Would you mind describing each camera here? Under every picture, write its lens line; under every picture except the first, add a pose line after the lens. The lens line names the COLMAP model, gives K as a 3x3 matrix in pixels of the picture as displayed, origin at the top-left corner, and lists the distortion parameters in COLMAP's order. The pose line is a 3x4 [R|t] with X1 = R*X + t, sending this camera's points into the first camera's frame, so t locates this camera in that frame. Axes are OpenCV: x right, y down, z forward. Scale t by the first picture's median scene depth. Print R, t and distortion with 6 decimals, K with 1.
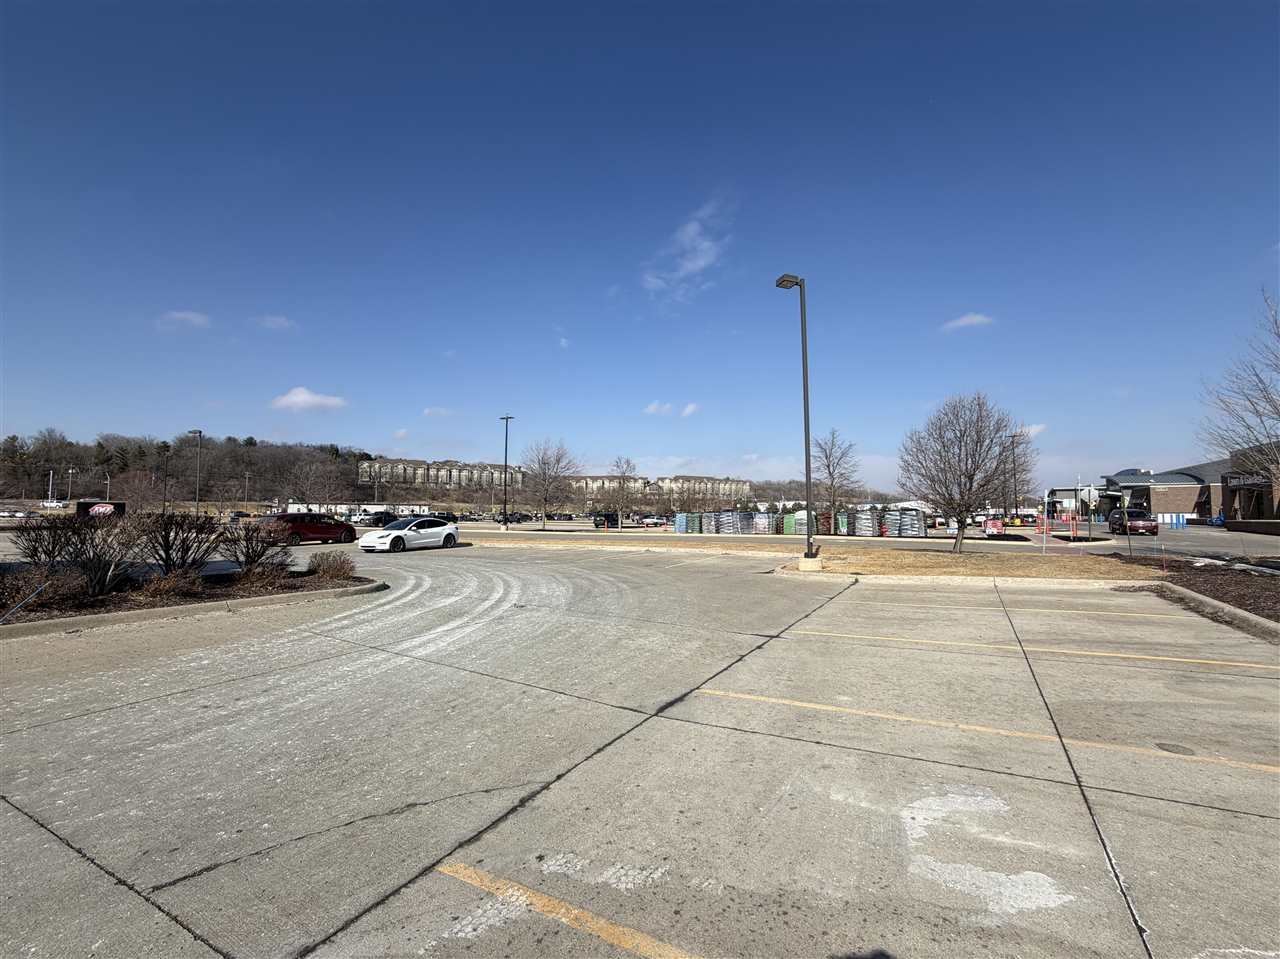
lens RADIAL K [[569.4, 0, 640.6], [0, 569.4, 480.8], [0, 0, 1]] dist [-0.002175, 0.000018]
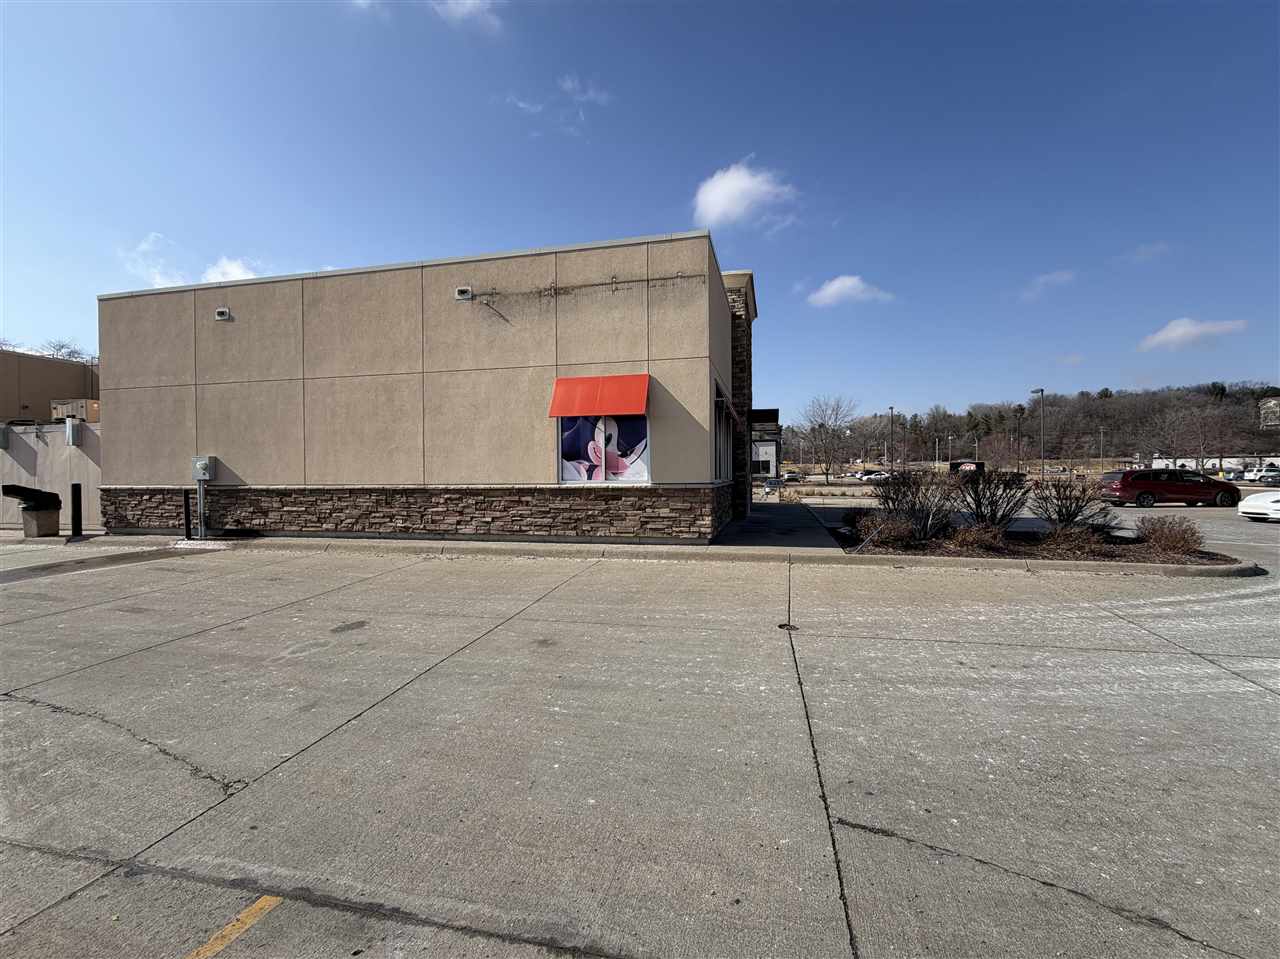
lens RADIAL K [[569.4, 0, 640.4], [0, 569.4, 476.1], [0, 0, 1]] dist [-0.002175, 0.000018]
pose [[0.272236, -0.000495, -0.962230, 0.018333], [0.064151, 0.997784, 0.017636, 0.011789], [0.960090, -0.066529, 0.271665, 0.124261]]
